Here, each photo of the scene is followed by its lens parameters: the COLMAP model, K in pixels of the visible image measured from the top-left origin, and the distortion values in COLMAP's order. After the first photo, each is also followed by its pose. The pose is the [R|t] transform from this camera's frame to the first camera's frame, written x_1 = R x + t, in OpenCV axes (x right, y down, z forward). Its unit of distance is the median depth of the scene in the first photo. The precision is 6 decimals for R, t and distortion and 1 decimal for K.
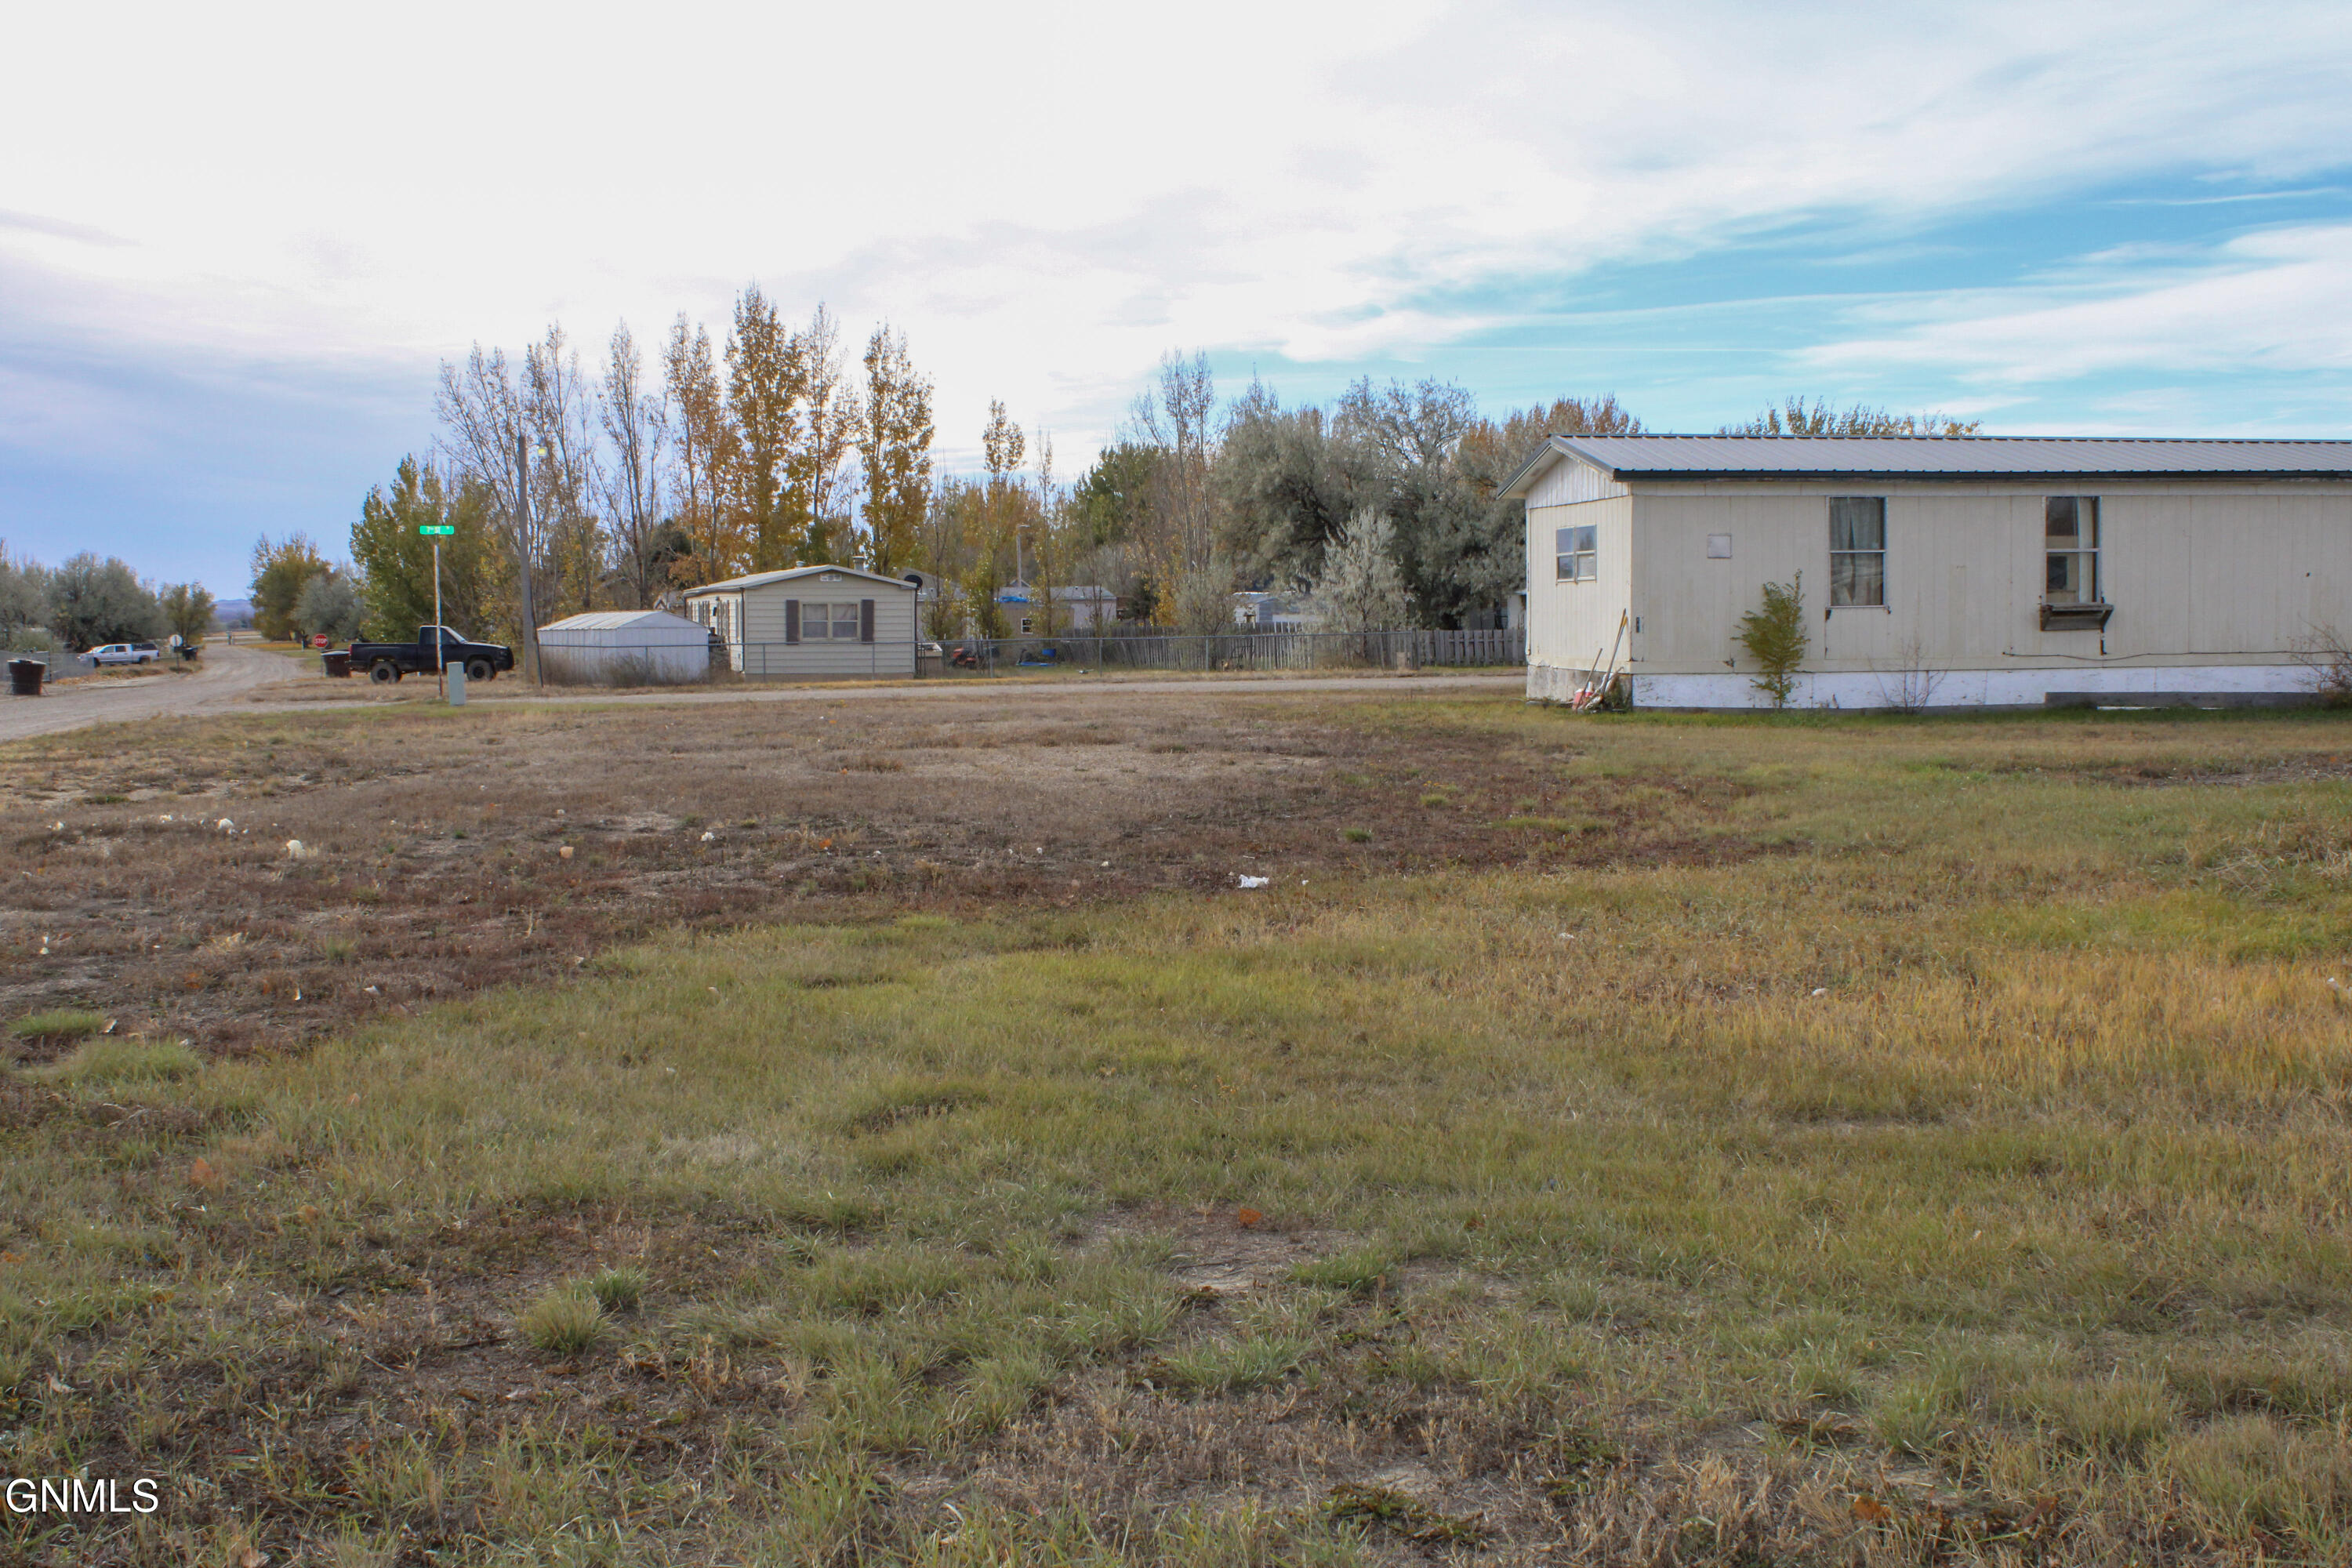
lens RADIAL K [[2701.3, 0, 1176.0], [0, 2701.3, 784.0], [0, 0, 1]] dist [-0.102983, 0.163759]
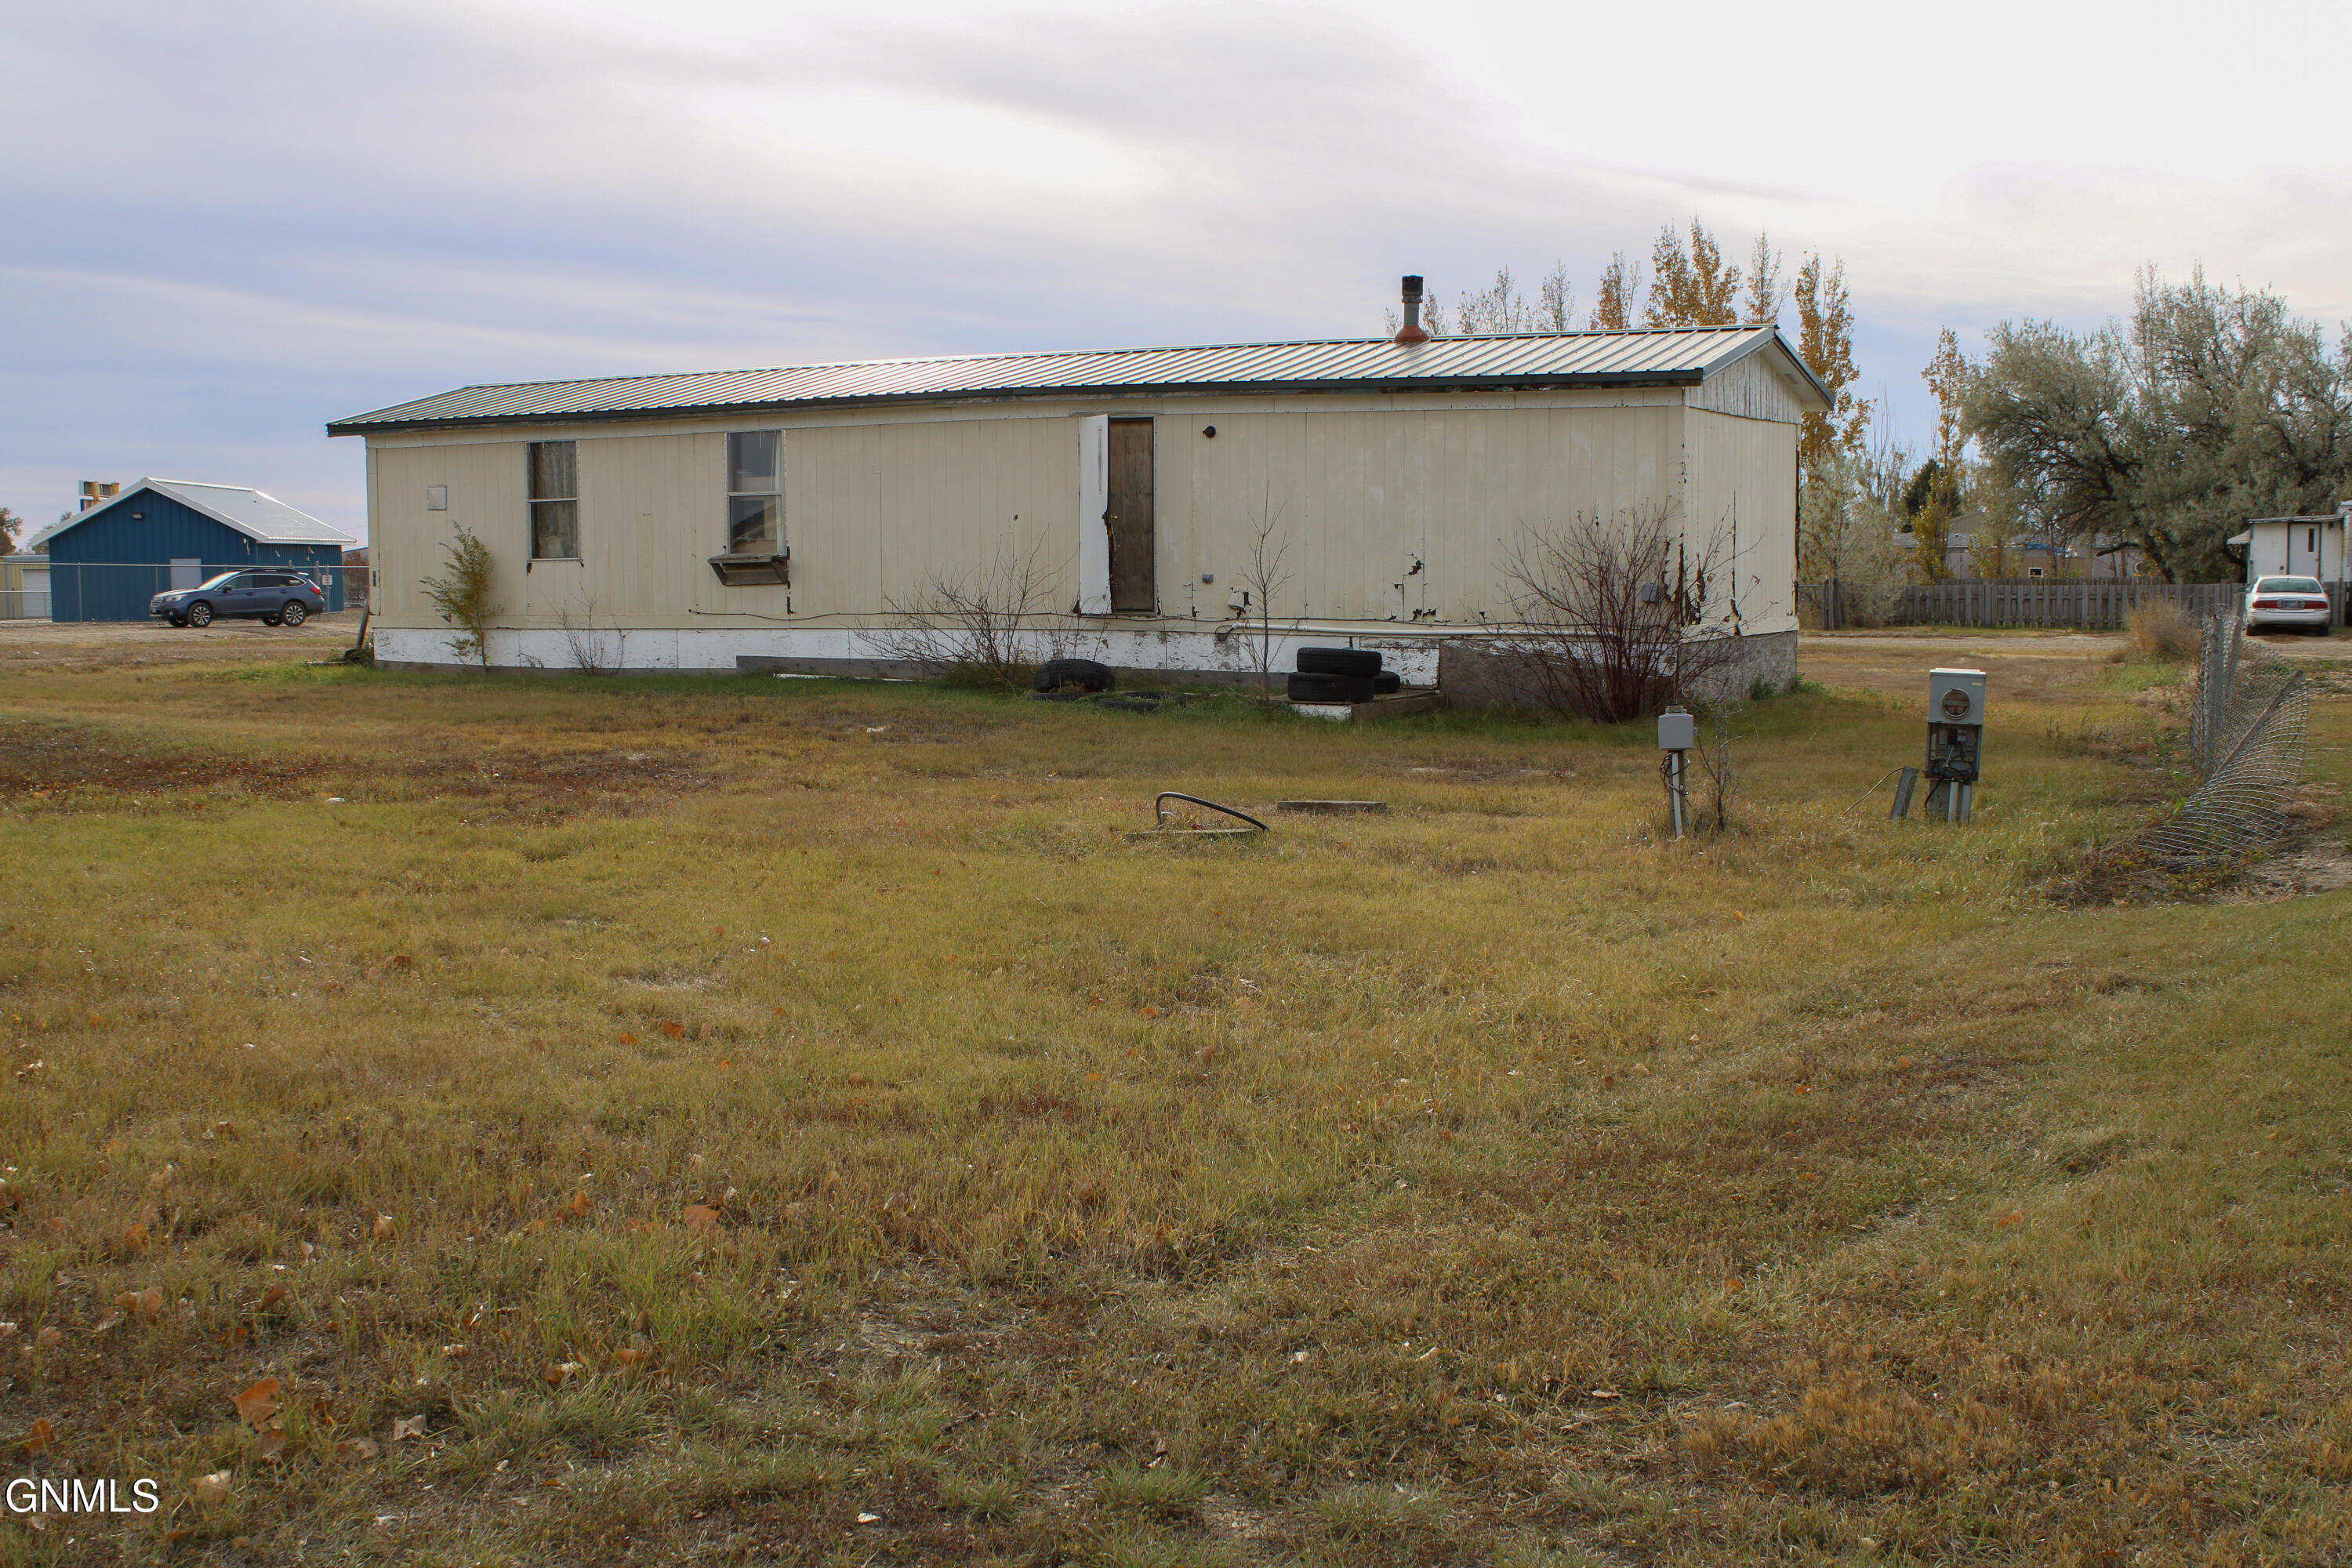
lens RADIAL K [[2701.3, 0, 1176.0], [0, 2701.3, 784.0], [0, 0, 1]] dist [-0.102983, 0.163759]
pose [[0.782723, 0.054967, -0.619938, 1.491506], [-0.041844, 0.998486, 0.035700, -0.045703], [0.620962, -0.002003, 0.783838, 0.608489]]
